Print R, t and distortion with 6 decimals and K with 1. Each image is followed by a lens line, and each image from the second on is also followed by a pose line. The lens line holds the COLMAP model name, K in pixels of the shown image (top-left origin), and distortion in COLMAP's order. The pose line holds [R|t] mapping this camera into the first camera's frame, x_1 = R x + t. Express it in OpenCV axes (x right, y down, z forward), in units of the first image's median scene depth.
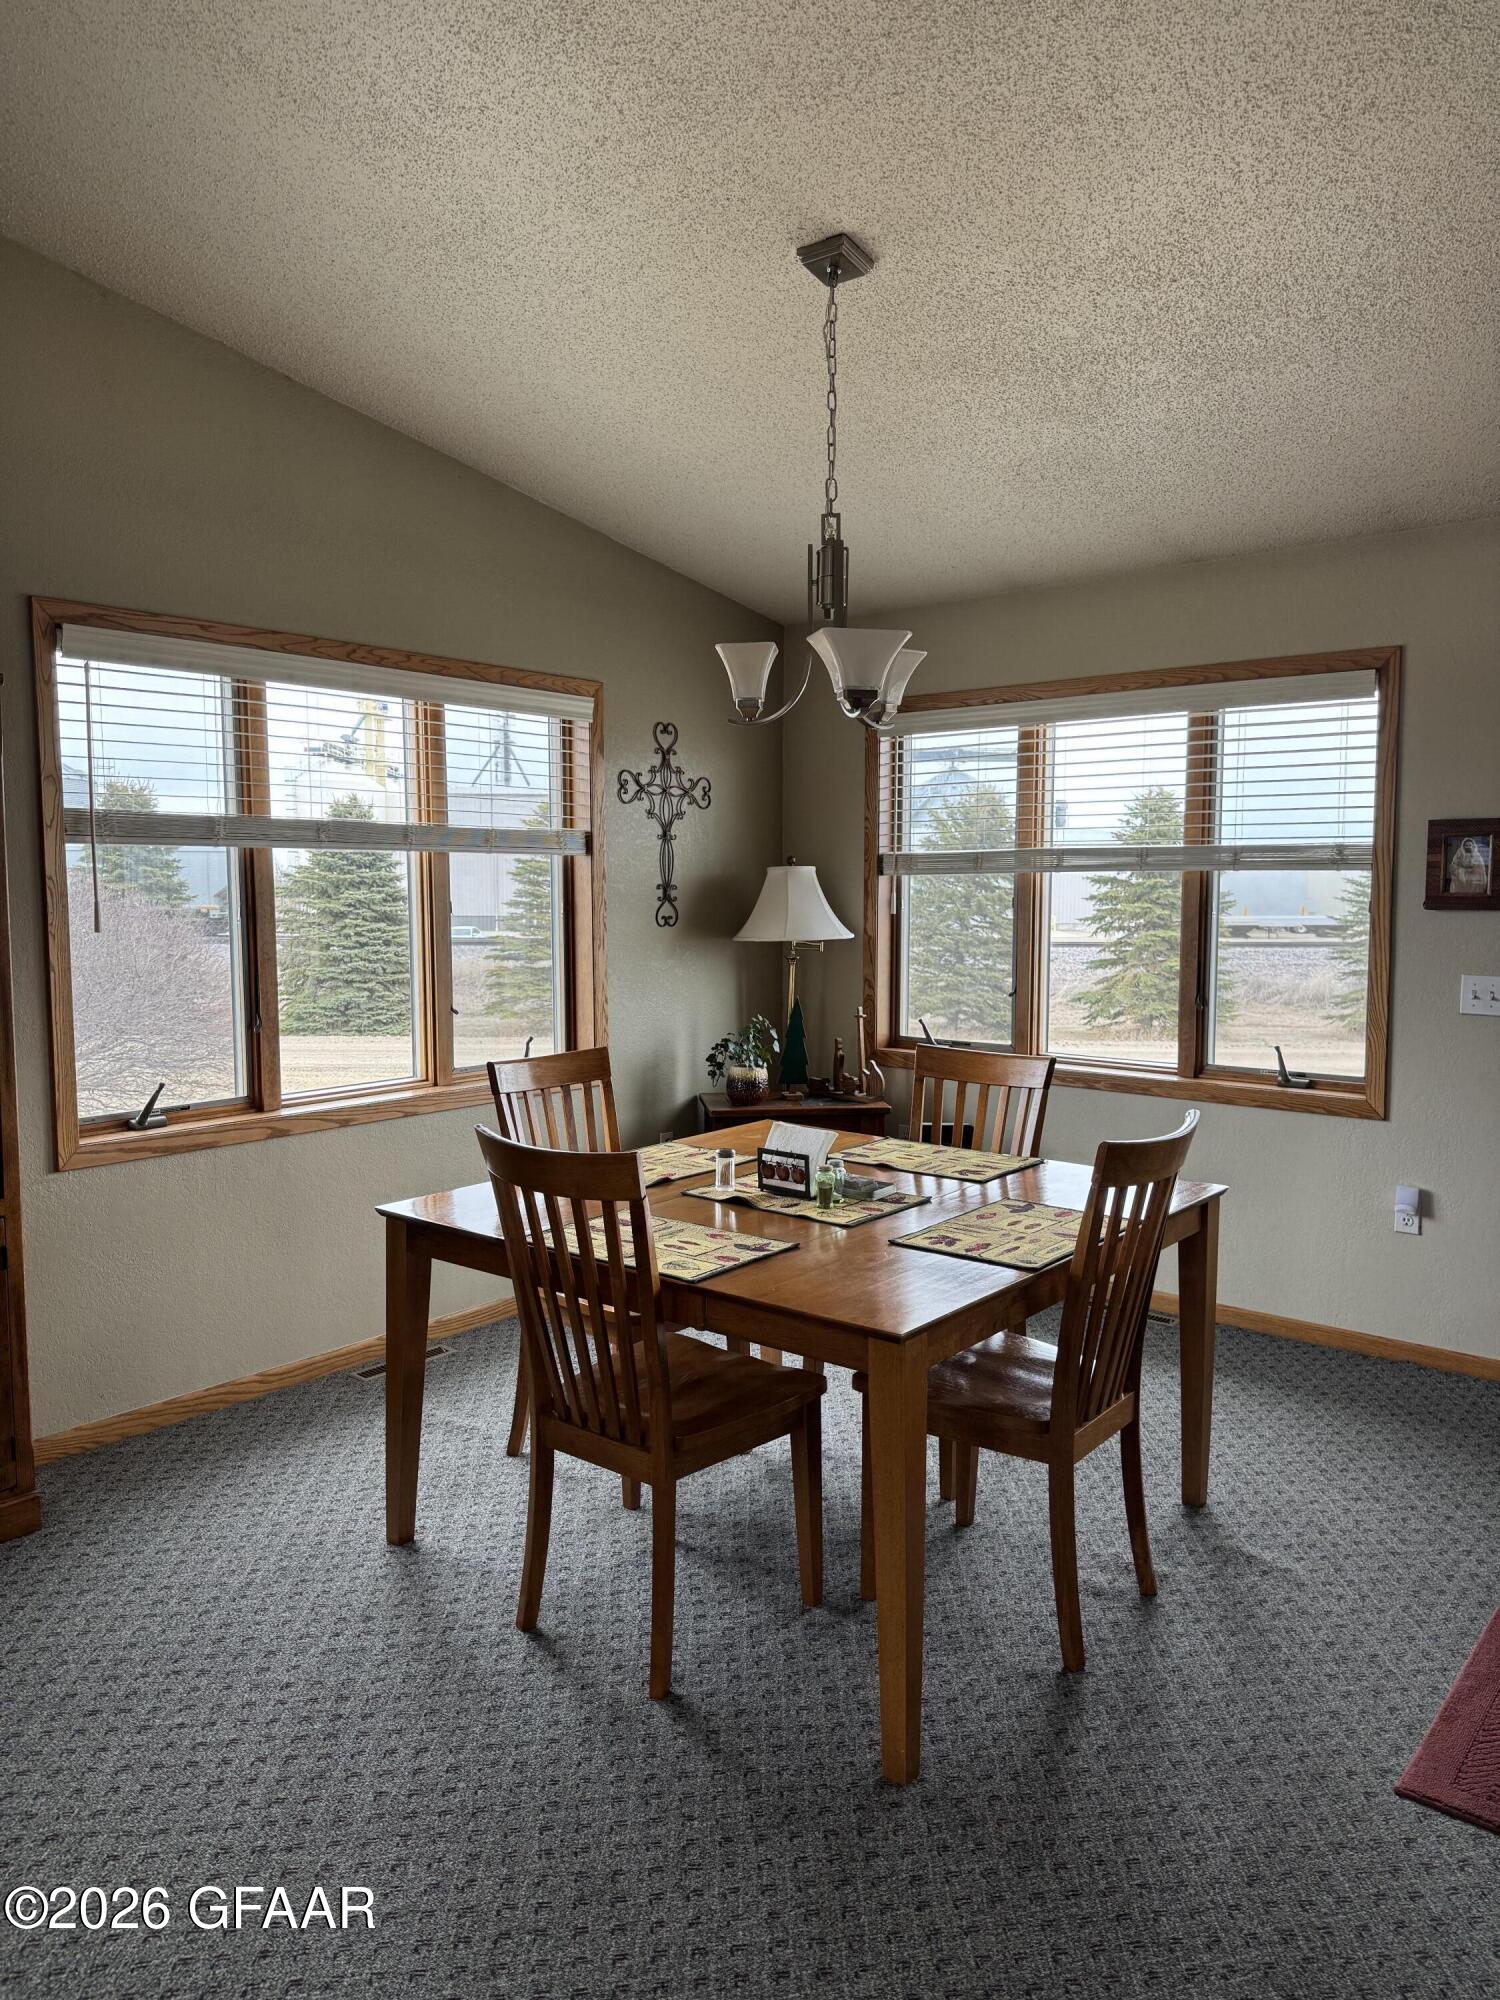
lens RADIAL K [[1375.8, 0, 749.6], [0, 1375.8, 1001.0], [0, 0, 1]] dist [0.079263, -0.079464]
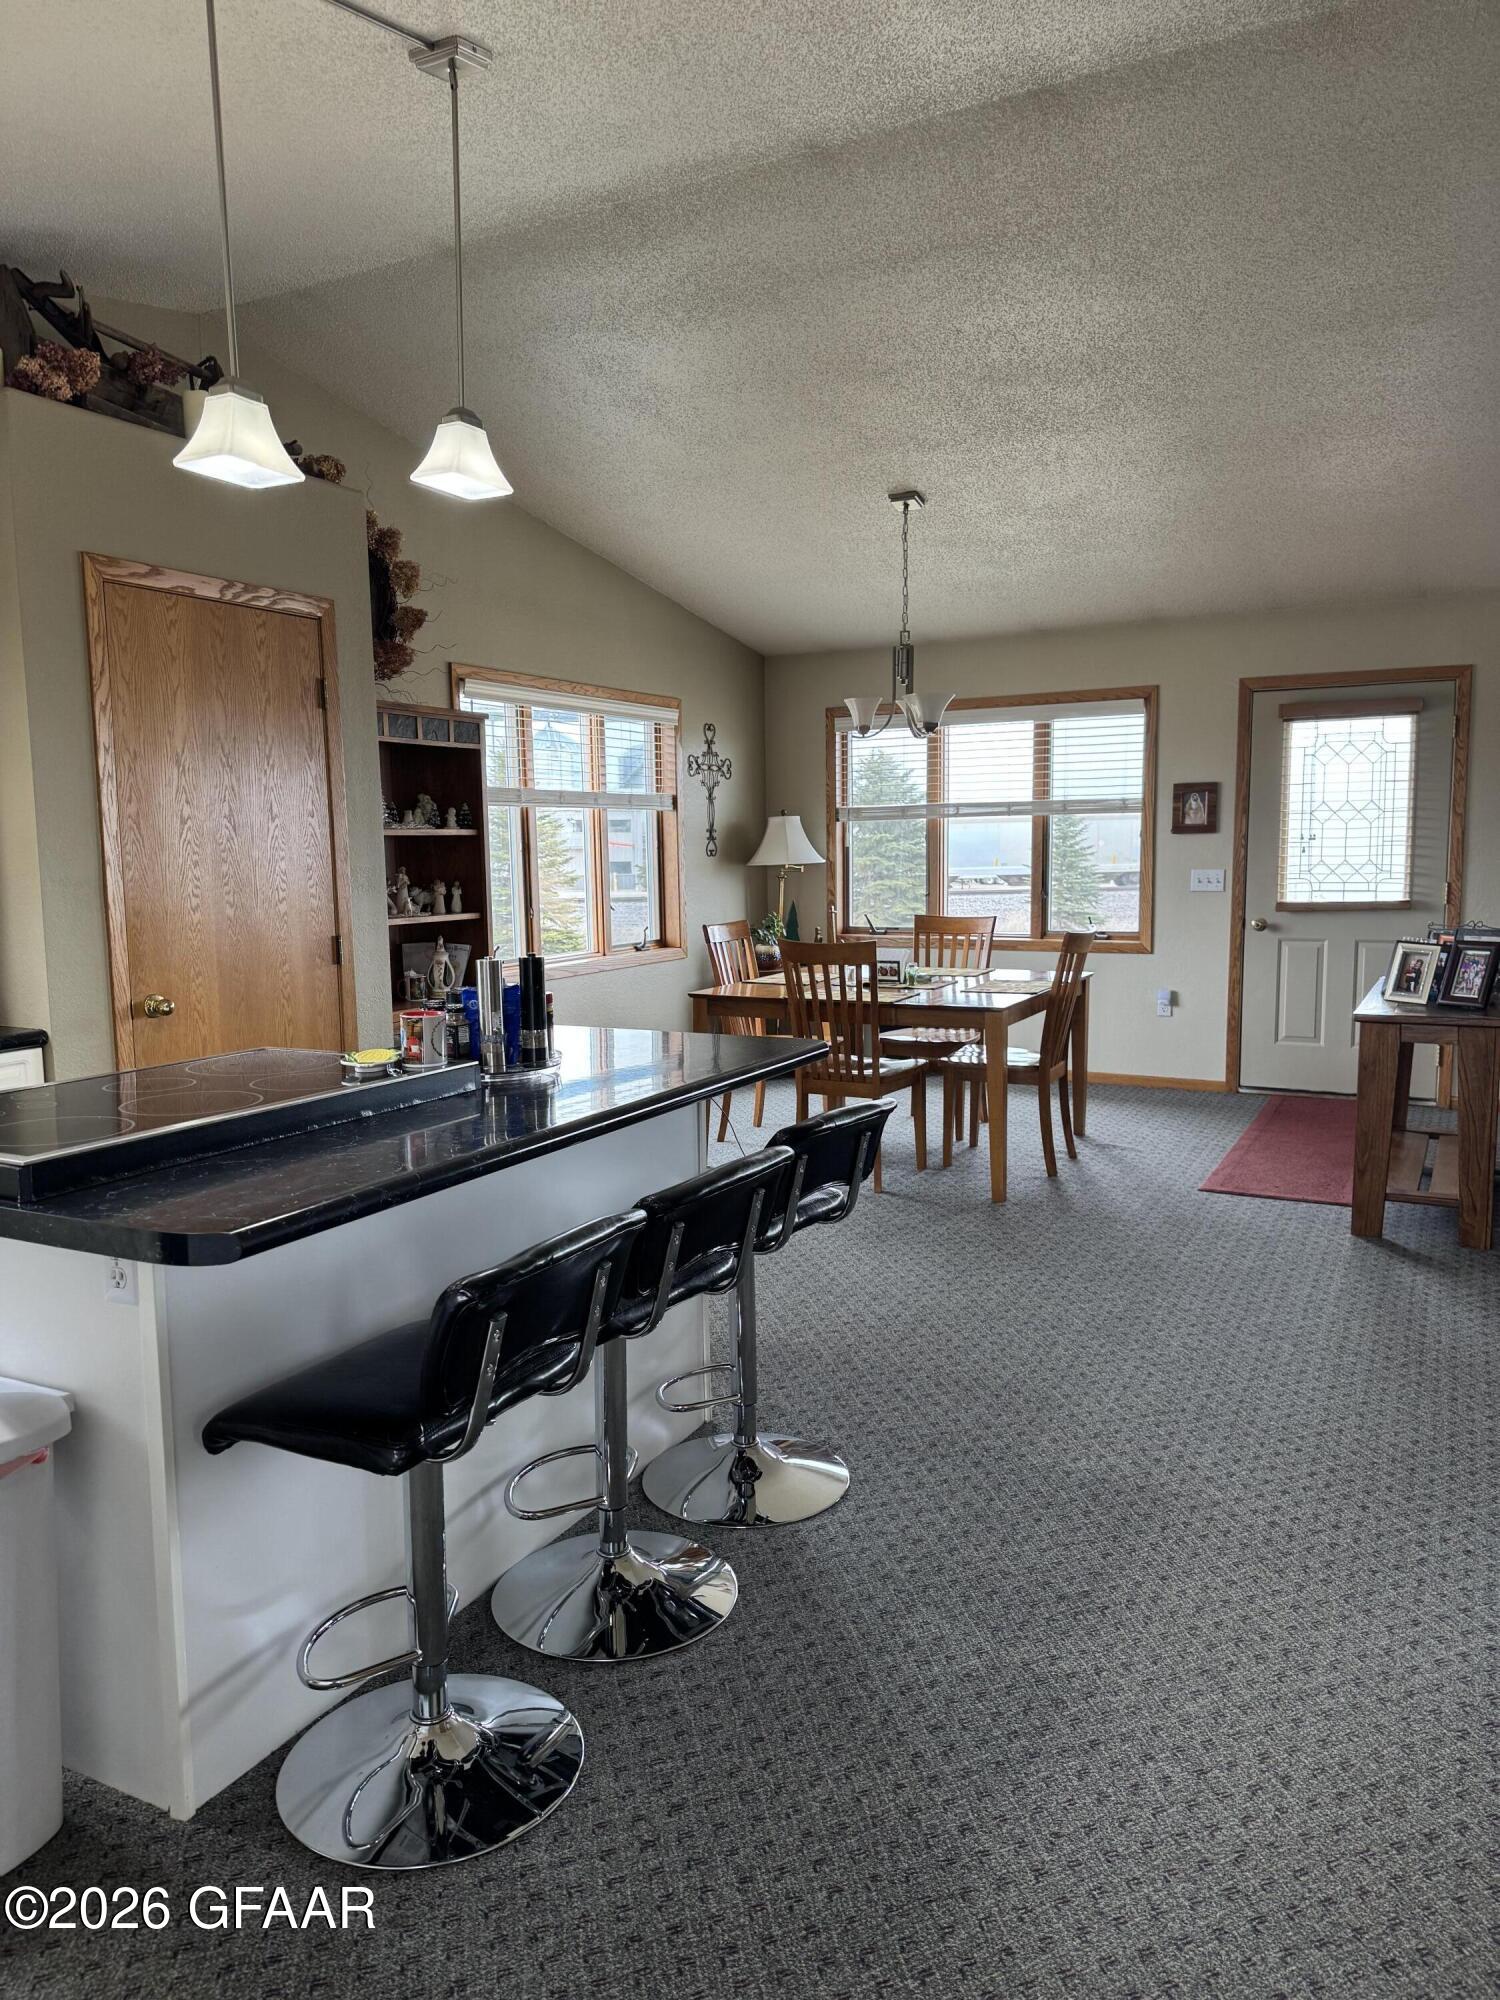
lens RADIAL K [[1375.8, 0, 756.3], [0, 1375.8, 990.3], [0, 0, 1]] dist [0.079263, -0.079464]
pose [[0.976051, -0.042056, 0.213437, -0.367585], [0.036120, 0.998847, 0.031634, 0.051166], [-0.214521, -0.023167, 0.976445, -0.546672]]
